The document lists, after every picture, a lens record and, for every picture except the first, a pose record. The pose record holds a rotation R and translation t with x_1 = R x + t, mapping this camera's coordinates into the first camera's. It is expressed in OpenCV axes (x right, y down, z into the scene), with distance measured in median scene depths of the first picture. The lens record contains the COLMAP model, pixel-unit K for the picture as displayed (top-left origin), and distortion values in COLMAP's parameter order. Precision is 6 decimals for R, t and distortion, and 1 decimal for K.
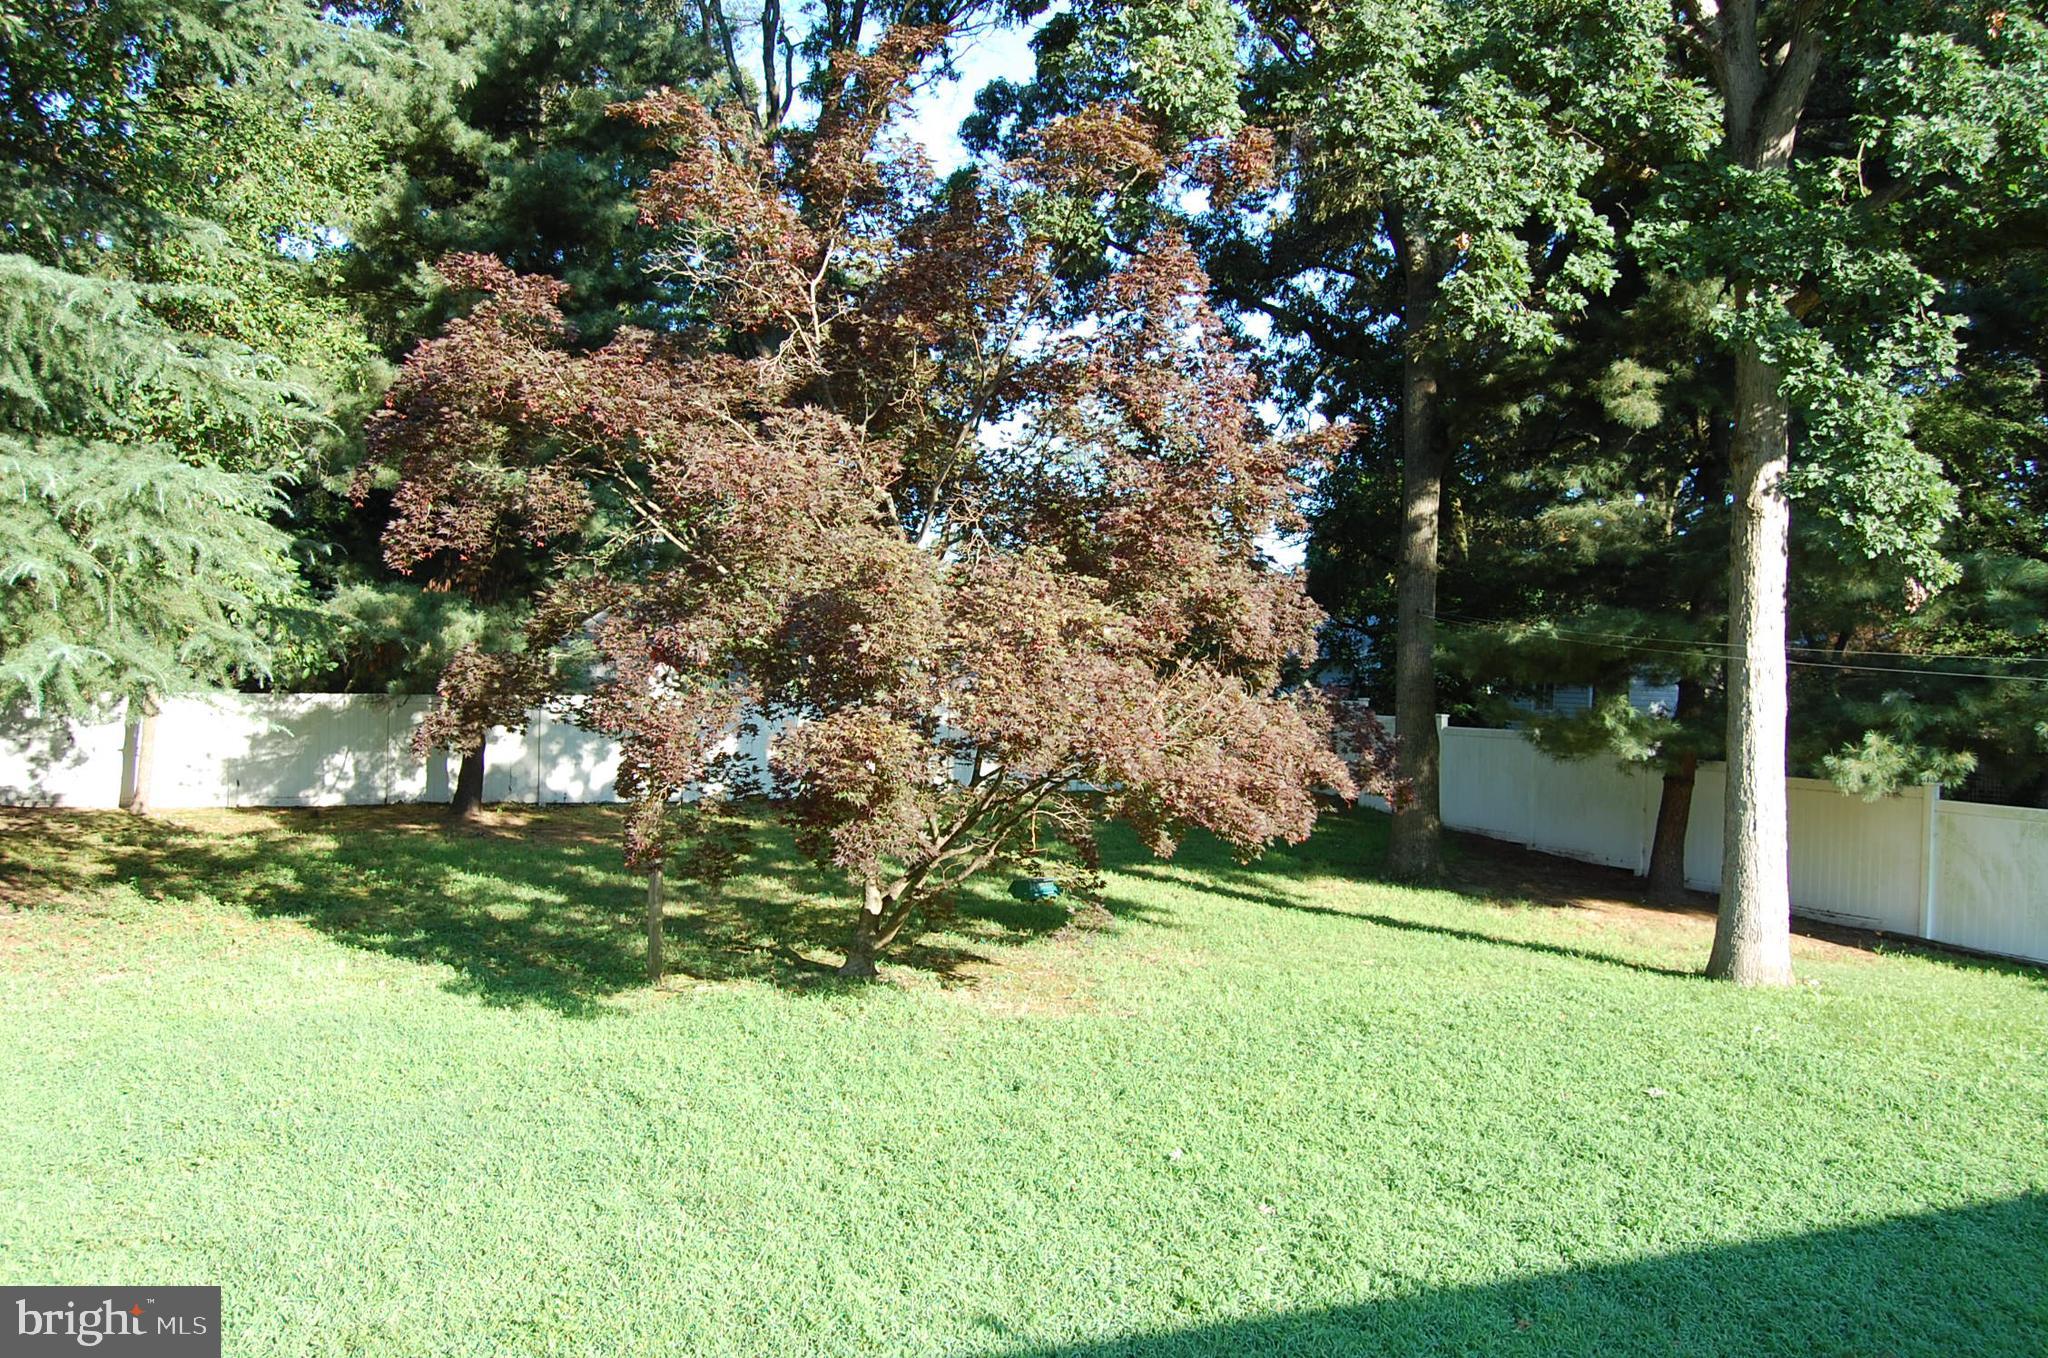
lens RADIAL K [[1610.5, 0, 1038.1], [0, 1610.5, 681.8], [0, 0, 1]] dist [-0.083991, 0.018134]
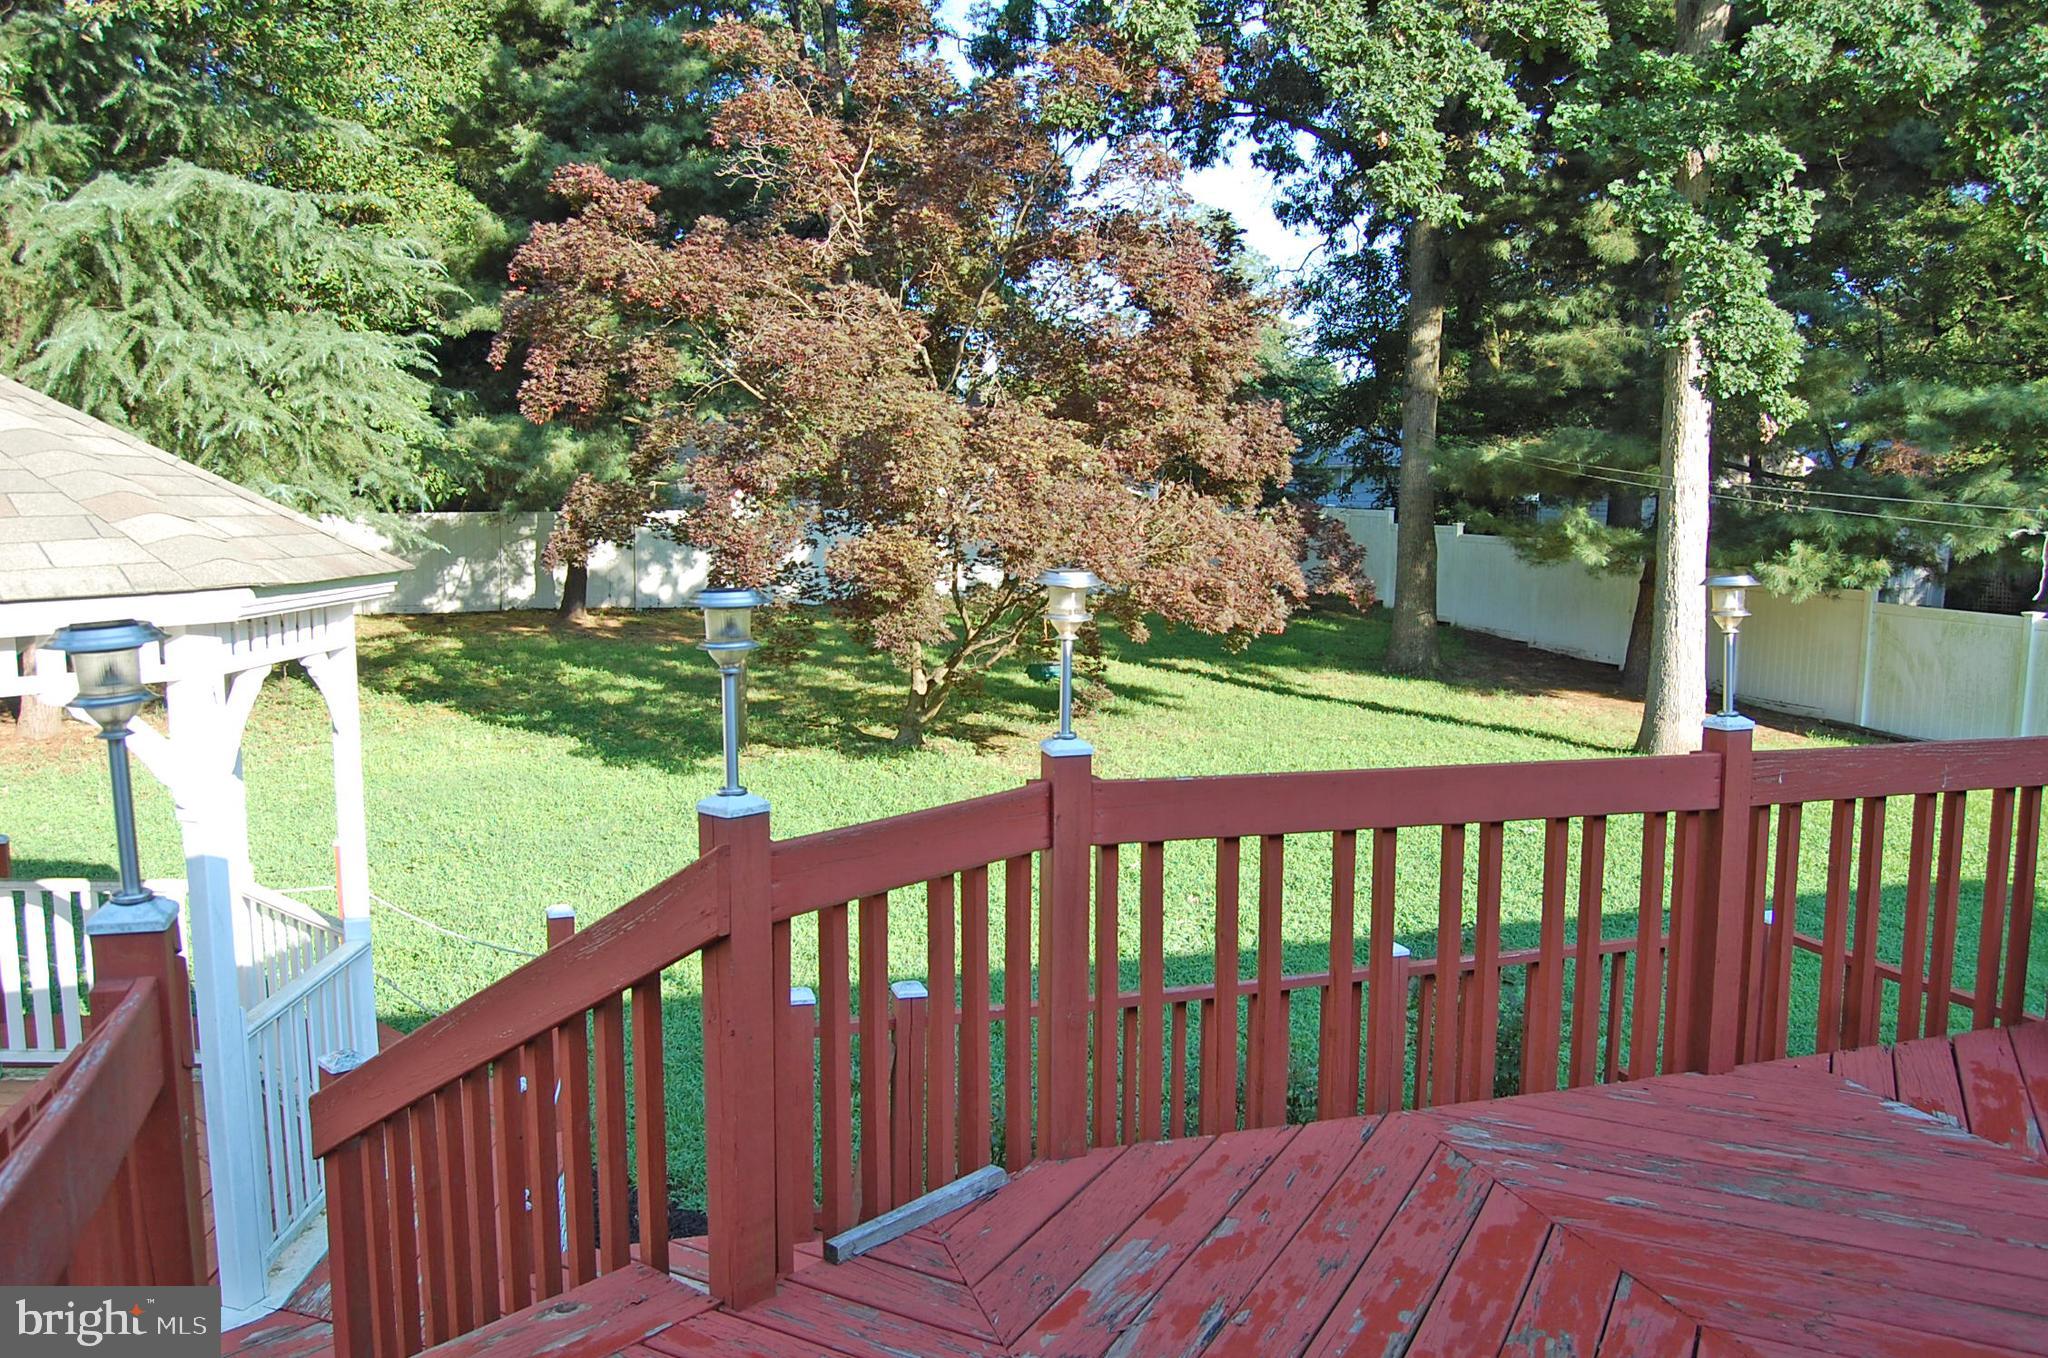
lens RADIAL K [[1610.5, 0, 1029.3], [0, 1610.5, 672.8], [0, 0, 1]] dist [-0.083991, 0.018134]
pose [[0.998497, -0.001214, -0.054795, 0.049983], [0.007485, 0.993408, 0.114390, -0.010087], [0.054295, -0.114629, 0.991924, -0.209140]]
